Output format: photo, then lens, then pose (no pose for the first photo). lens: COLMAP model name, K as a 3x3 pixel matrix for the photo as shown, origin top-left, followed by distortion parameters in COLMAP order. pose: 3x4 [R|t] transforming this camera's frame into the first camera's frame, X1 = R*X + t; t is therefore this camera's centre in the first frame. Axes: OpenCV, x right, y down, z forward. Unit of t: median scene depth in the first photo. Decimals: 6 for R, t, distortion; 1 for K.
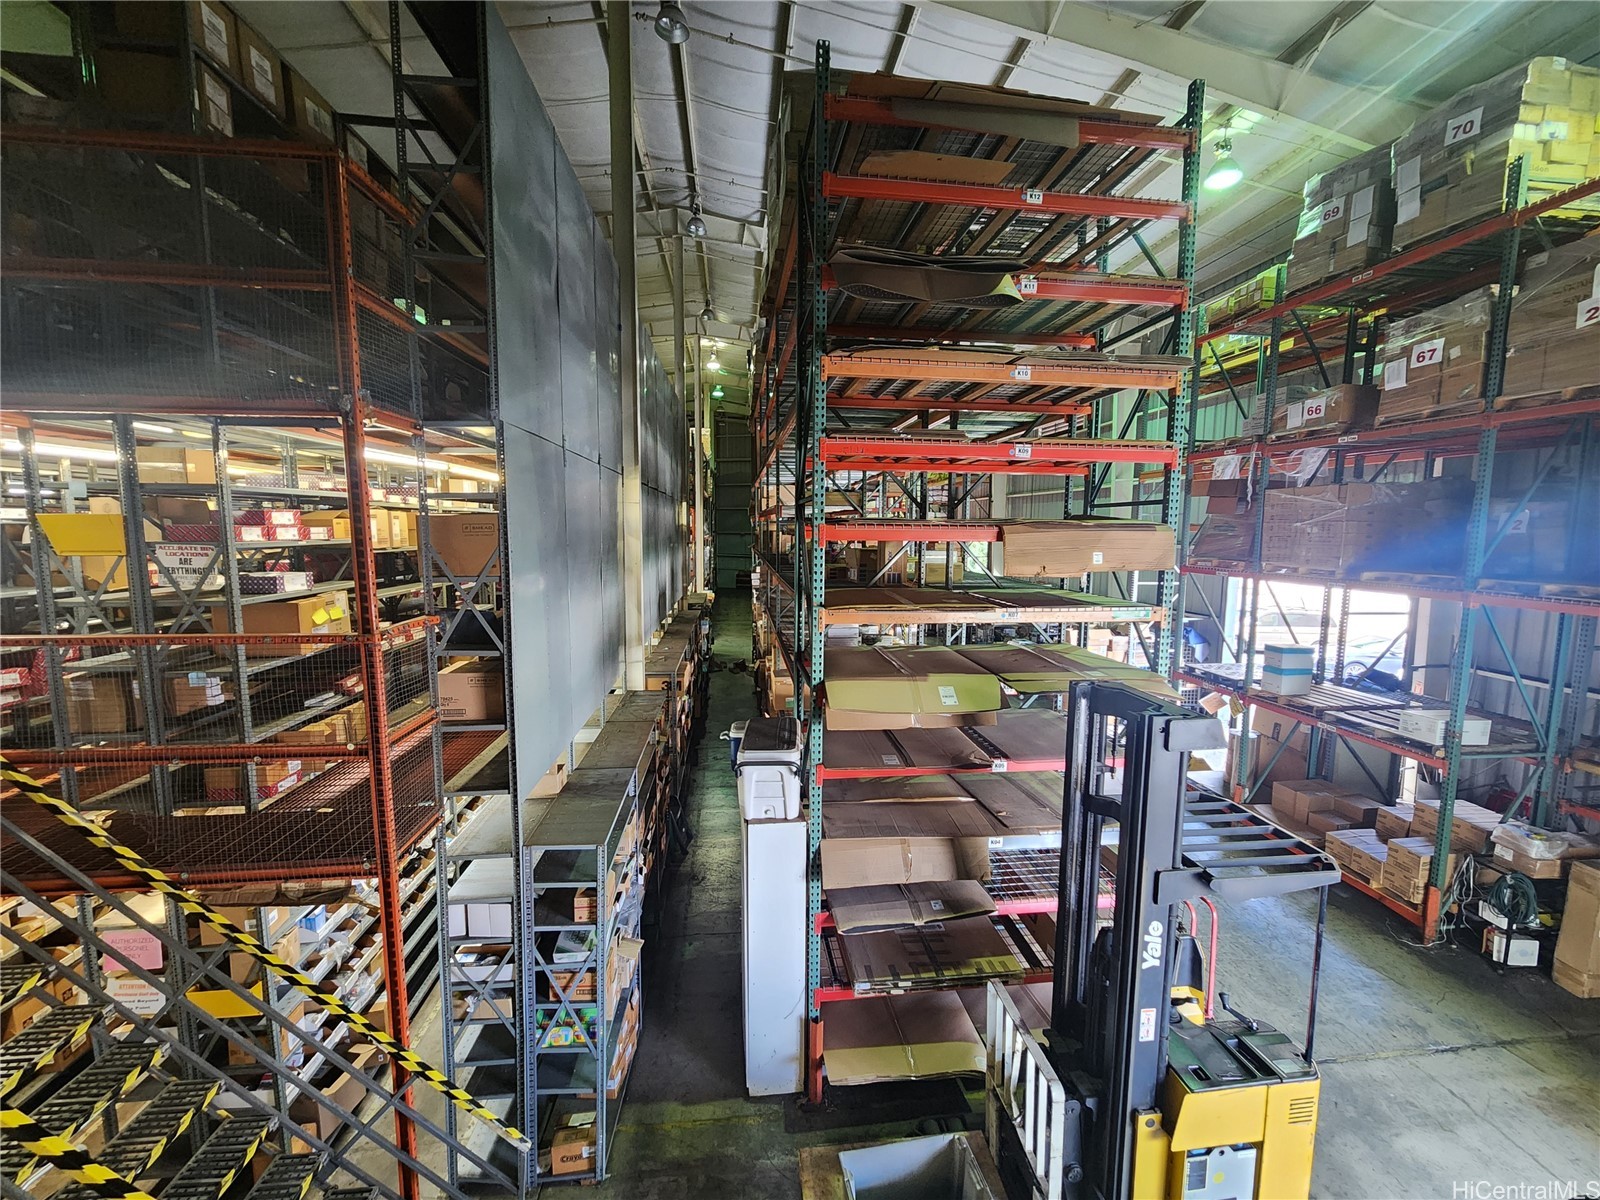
lens RADIAL K [[650.1, 0, 805.6], [0, 650.1, 592.0], [0, 0, 1]] dist [0.001101, -0.001004]
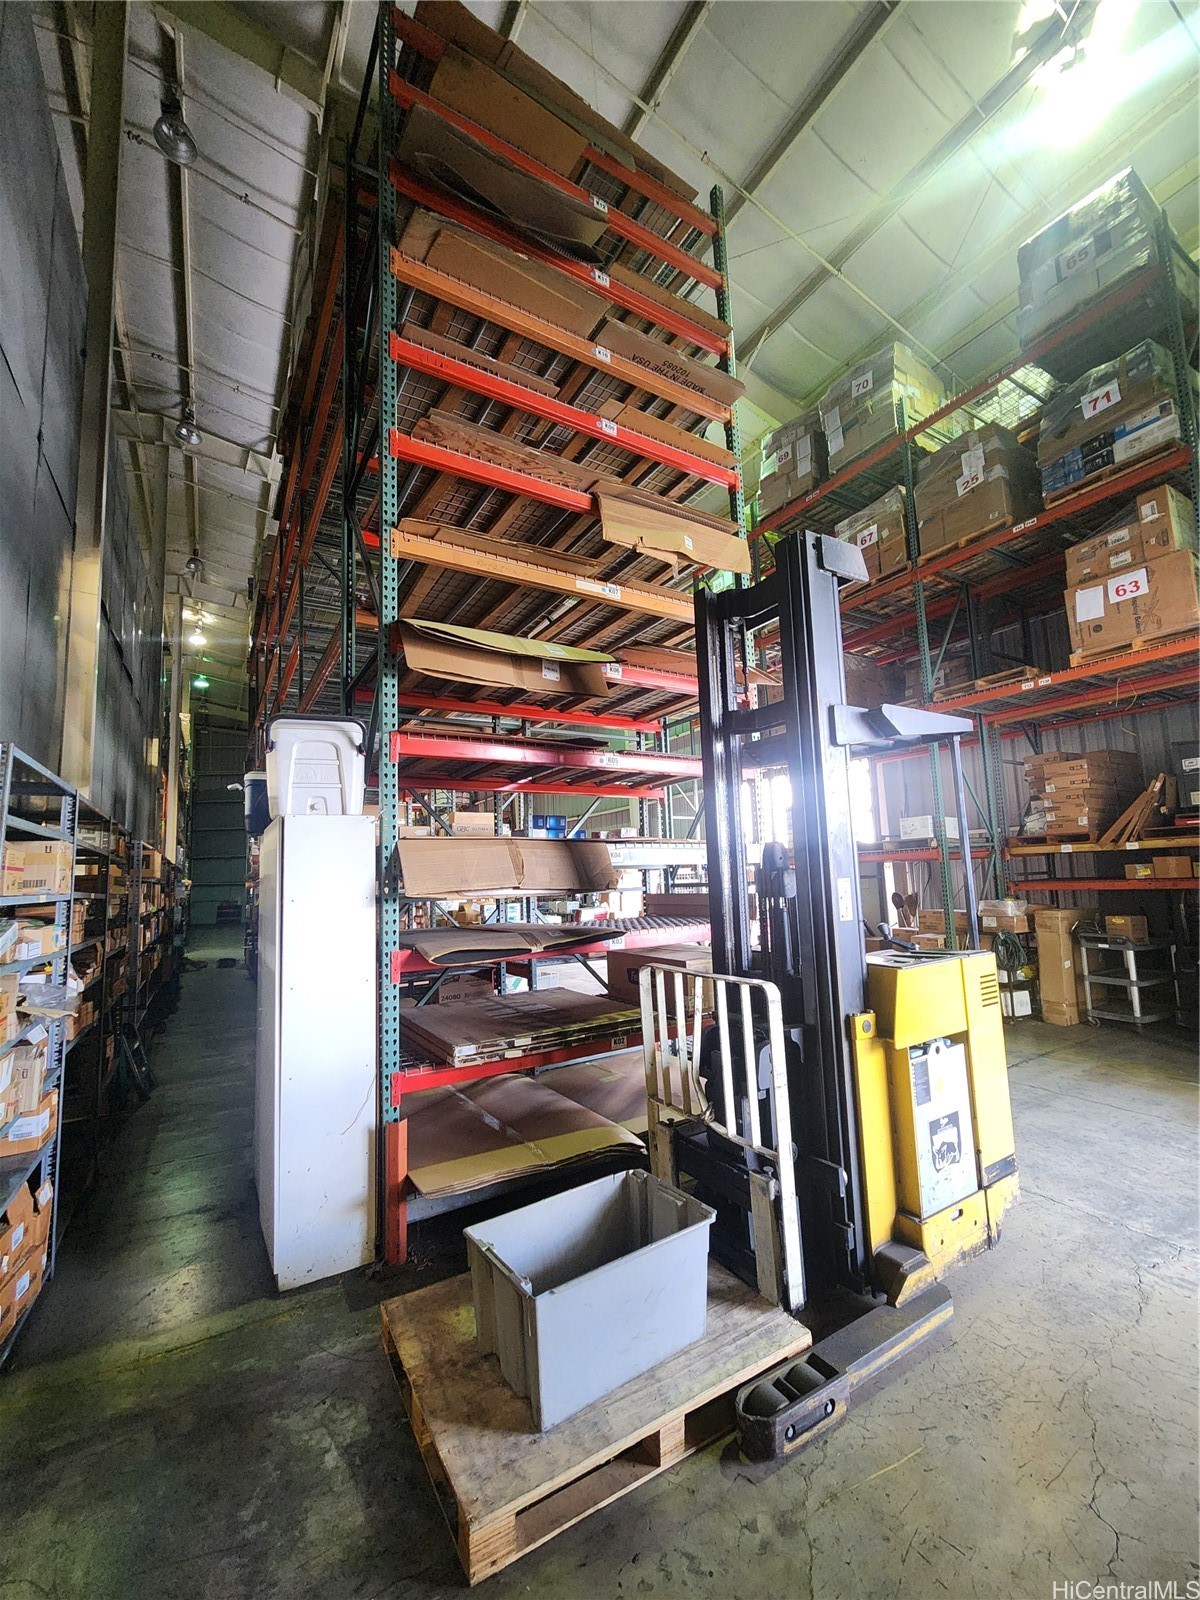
lens RADIAL K [[650.1, 0, 597.8], [0, 650.1, 808.3], [0, 0, 1]] dist [0.001101, -0.001004]
pose [[0.910229, 0.004723, 0.414078, -0.054131], [0.085212, 0.976400, -0.198451, 0.381538], [-0.405243, 0.215920, 0.888345, 0.206714]]
